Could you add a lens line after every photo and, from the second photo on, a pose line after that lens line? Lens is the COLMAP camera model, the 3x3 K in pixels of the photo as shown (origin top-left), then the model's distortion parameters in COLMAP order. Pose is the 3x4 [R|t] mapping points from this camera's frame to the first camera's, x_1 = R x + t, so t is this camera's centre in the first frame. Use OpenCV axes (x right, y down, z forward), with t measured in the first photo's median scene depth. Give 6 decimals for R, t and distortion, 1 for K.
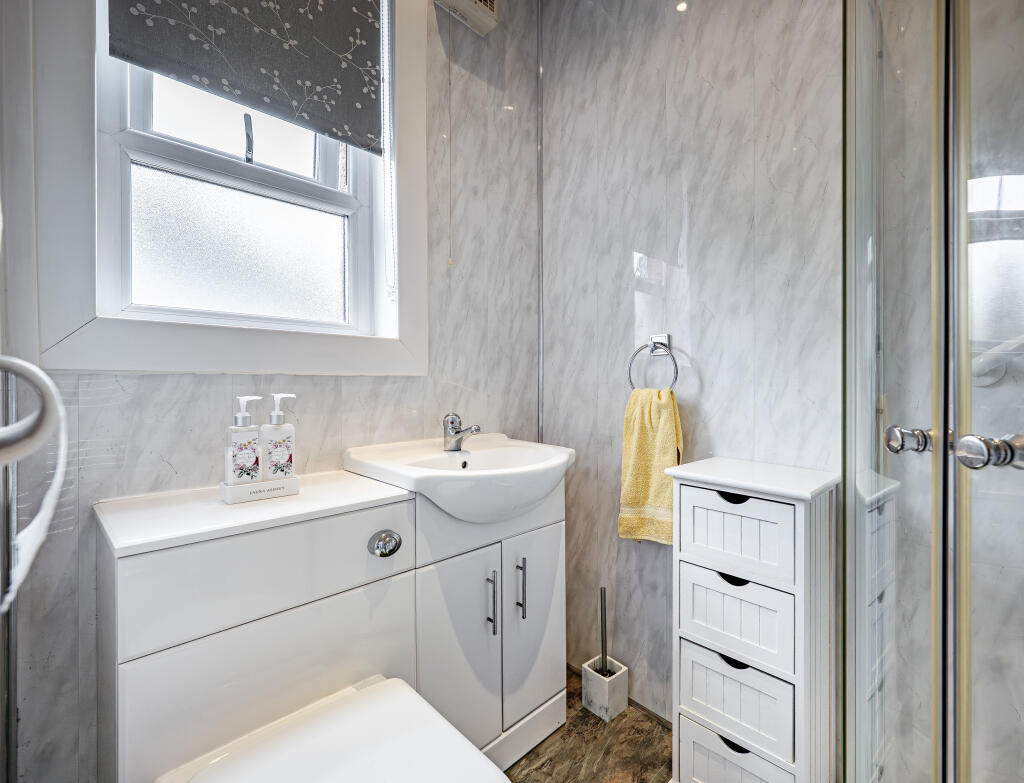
lens RADIAL K [[476.6, 0, 512.4], [0, 476.6, 376.1], [0, 0, 1]] dist [-0.002013, 0.000105]
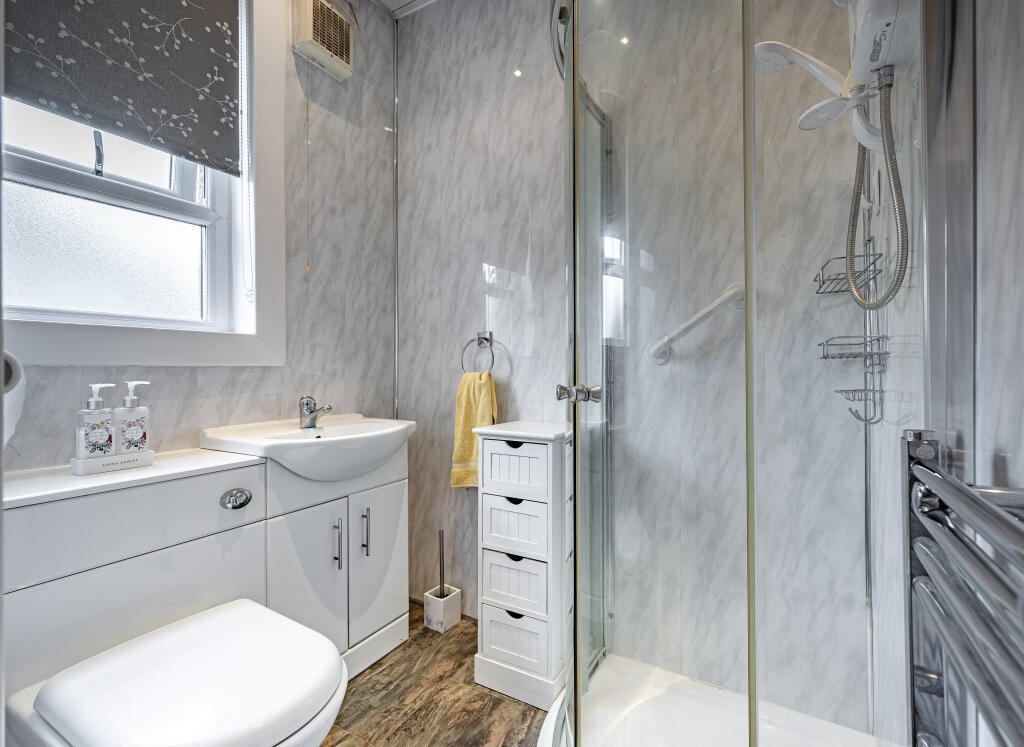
lens RADIAL K [[458.2, 0, 551.9], [0, 458.2, 352.8], [0, 0, 1]] dist [0.001344, -0.000612]
pose [[0.954825, -0.010165, 0.296996, 0.119016], [0.020394, 0.999300, -0.031365, 0.016543], [-0.296469, 0.036005, 0.954364, -0.285330]]
